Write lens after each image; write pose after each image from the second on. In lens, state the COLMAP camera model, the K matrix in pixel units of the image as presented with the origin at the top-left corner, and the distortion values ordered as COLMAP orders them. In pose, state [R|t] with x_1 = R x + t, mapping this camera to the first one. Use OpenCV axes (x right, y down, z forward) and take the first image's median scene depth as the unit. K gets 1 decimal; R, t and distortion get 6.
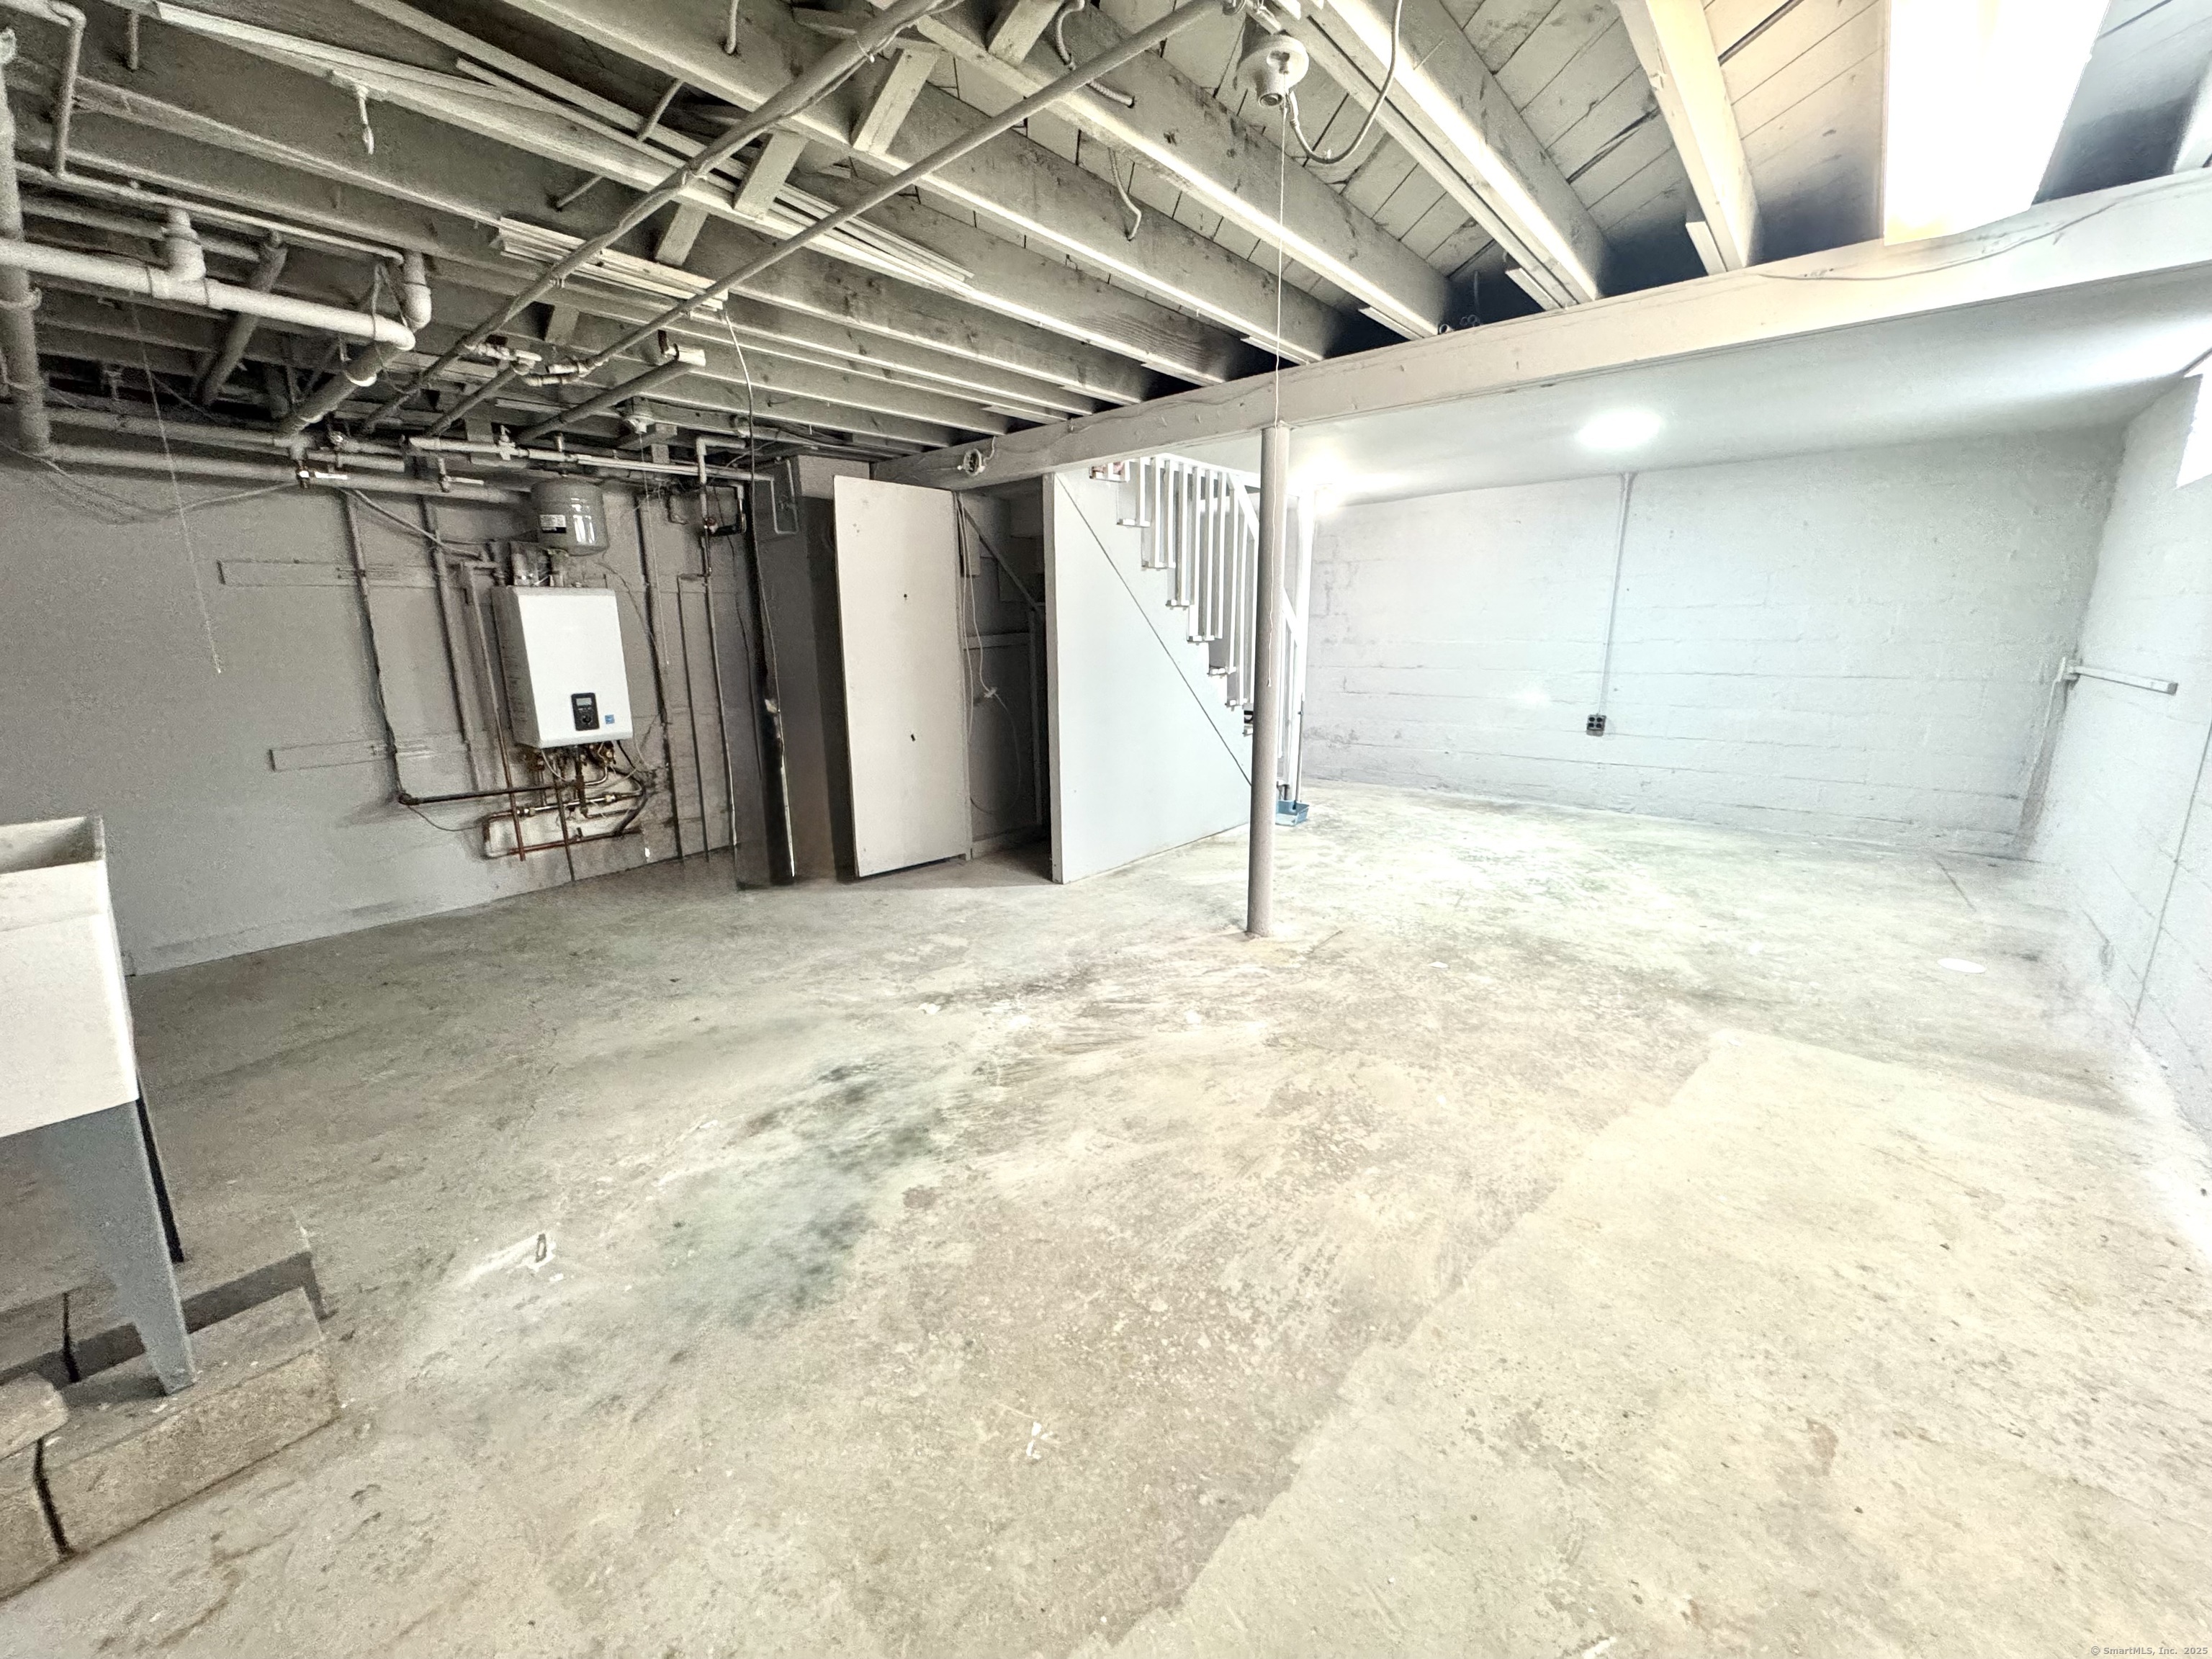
lens RADIAL K [[875.3, 0, 1100.3], [0, 875.3, 822.4], [0, 0, 1]] dist [-0.003581, -0.000356]
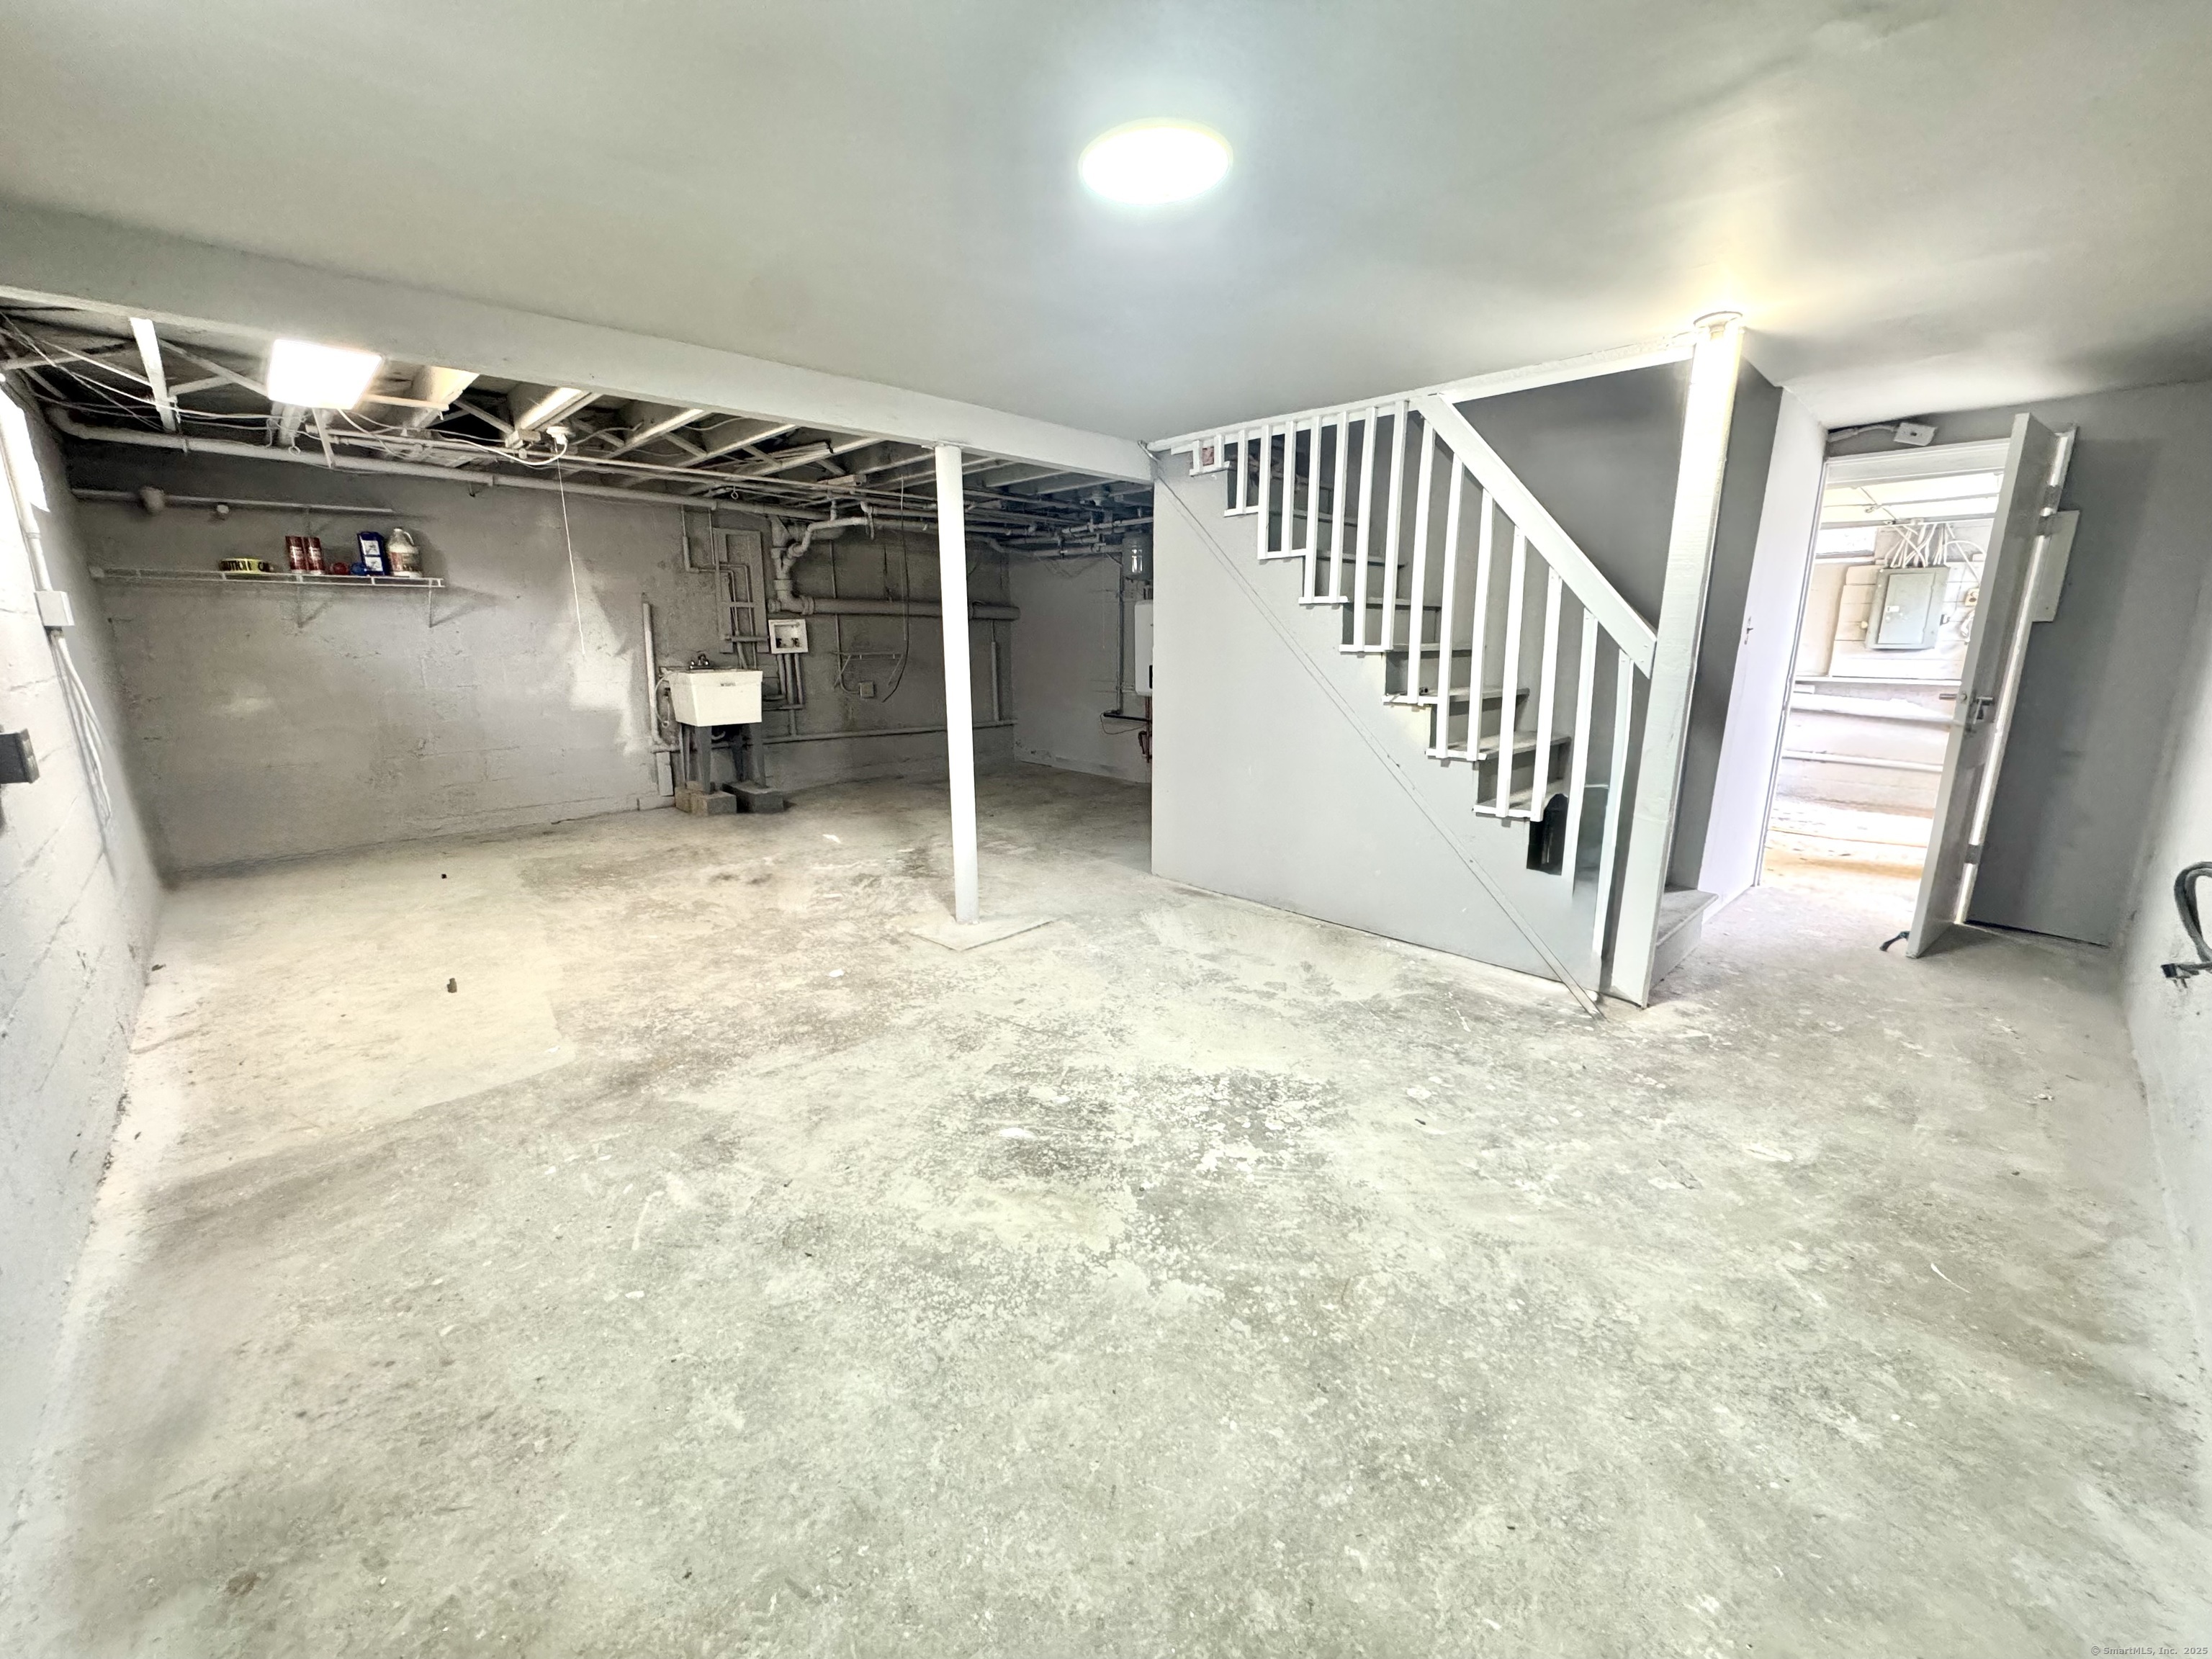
lens RADIAL K [[875.3, 0, 1106.5], [0, 875.3, 823.0], [0, 0, 1]] dist [-0.003581, -0.000356]
pose [[-0.082511, 0.229622, -0.969776, 1.353209], [-0.218514, 0.945247, 0.242406, -0.322612], [0.972339, 0.231910, -0.027818, 1.351304]]
